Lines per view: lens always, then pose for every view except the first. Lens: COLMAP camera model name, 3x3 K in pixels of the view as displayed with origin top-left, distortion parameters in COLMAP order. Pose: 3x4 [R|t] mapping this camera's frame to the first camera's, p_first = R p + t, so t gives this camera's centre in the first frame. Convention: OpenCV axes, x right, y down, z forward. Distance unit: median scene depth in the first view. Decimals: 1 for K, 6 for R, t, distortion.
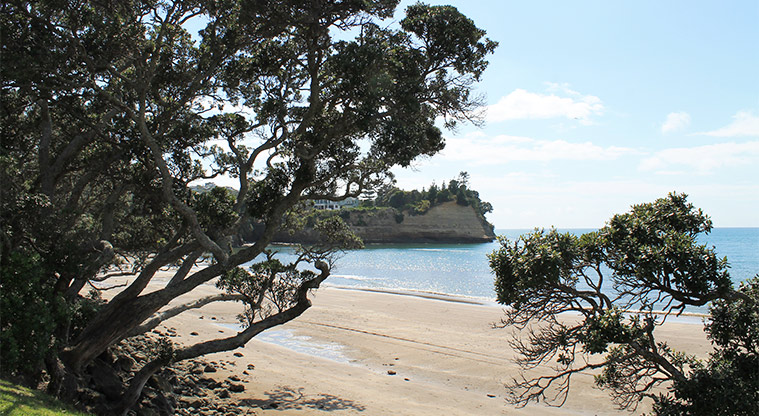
lens RADIAL K [[680.7, 0, 379.6], [0, 680.7, 231.6], [0, 0, 1]] dist [-0.150069, -0.000790]
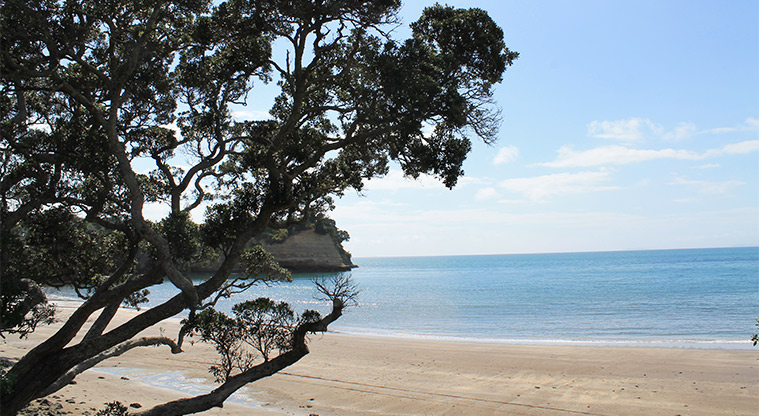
lens RADIAL K [[670.1, 0, 379.5], [0, 670.1, 208.0], [0, 0, 1]] dist [-0.067862, 0.000206]
pose [[0.973005, 0.004317, 0.230745, -0.143735], [0.013642, 0.997001, -0.076179, -0.002891], [-0.230382, 0.077270, 0.970028, 0.115817]]
